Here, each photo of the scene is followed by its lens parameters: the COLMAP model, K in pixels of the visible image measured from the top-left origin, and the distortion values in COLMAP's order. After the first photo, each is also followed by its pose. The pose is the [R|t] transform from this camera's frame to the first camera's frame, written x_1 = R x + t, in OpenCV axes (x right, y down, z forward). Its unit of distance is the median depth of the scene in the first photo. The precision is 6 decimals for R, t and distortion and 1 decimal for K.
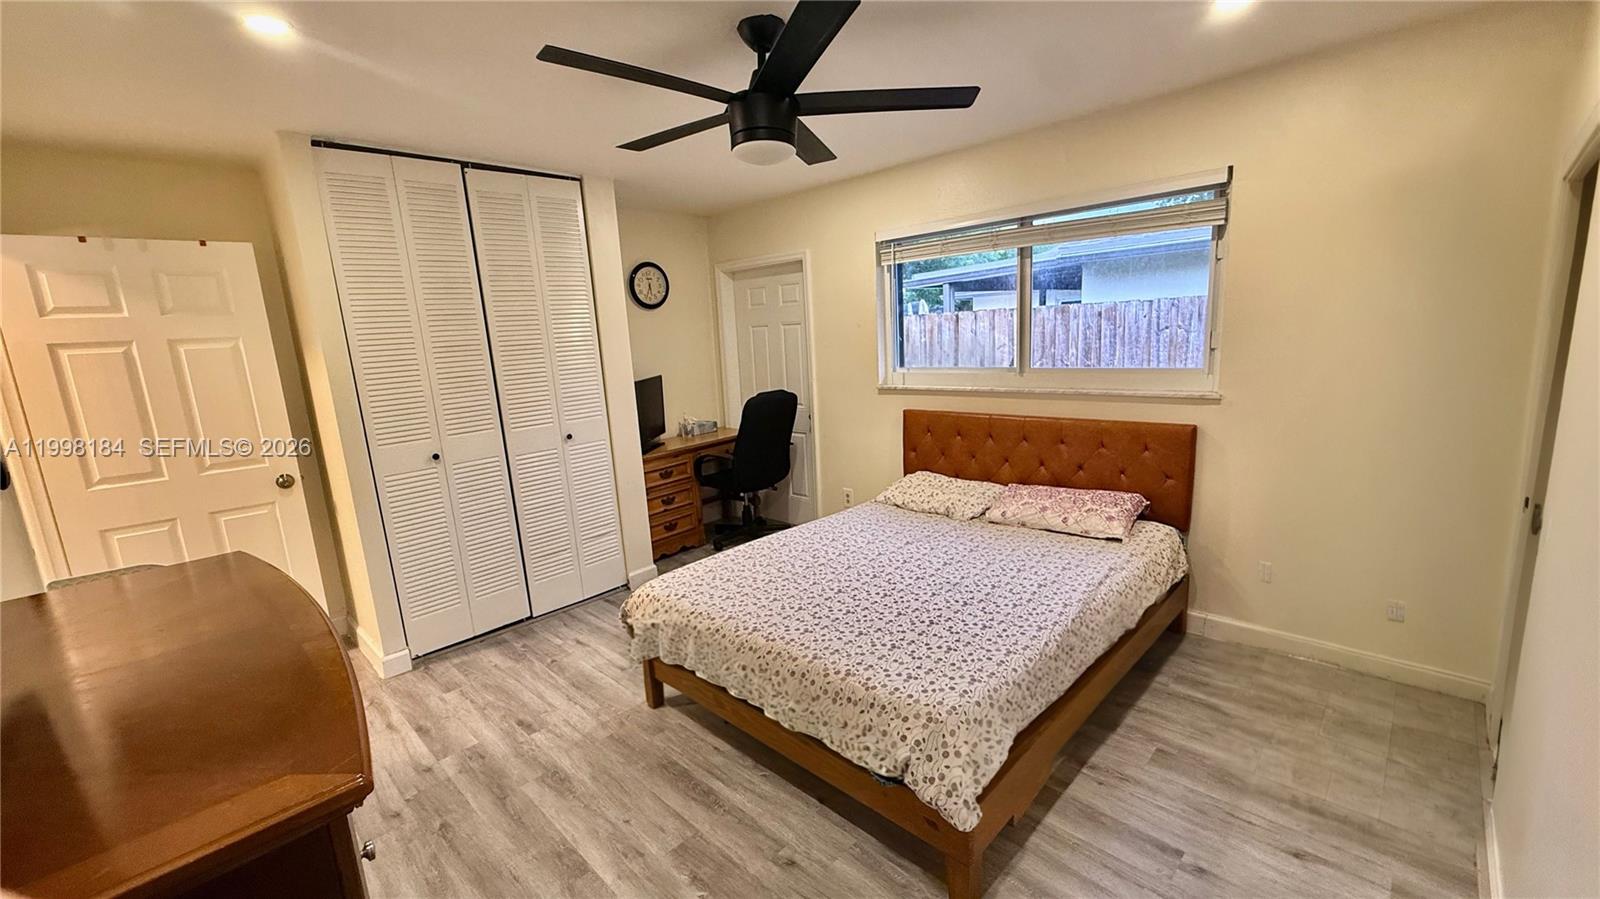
lens RADIAL K [[638.3, 0, 797.9], [0, 638.3, 453.6], [0, 0, 1]] dist [-0.001304, 0.000464]
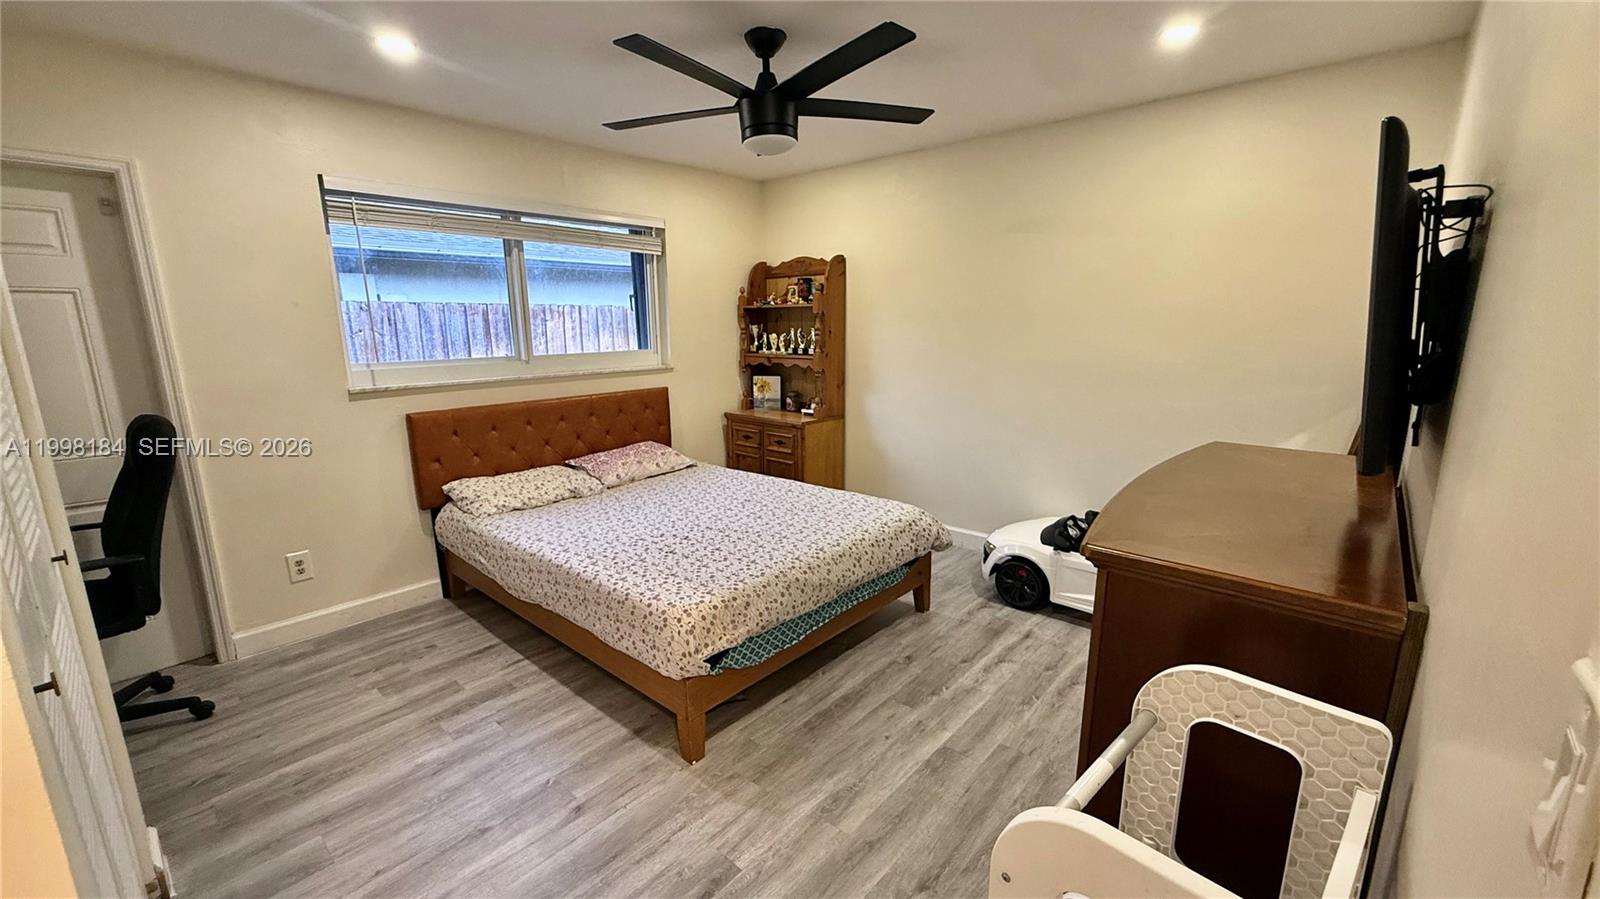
lens RADIAL K [[638.3, 0, 799.2], [0, 638.3, 450.3], [0, 0, 1]] dist [-0.001304, 0.000464]
pose [[-0.048157, -0.148664, 0.987715, -0.867851], [0.198536, 0.967706, 0.155332, -0.069042], [-0.978910, 0.203578, -0.017086, 0.728338]]
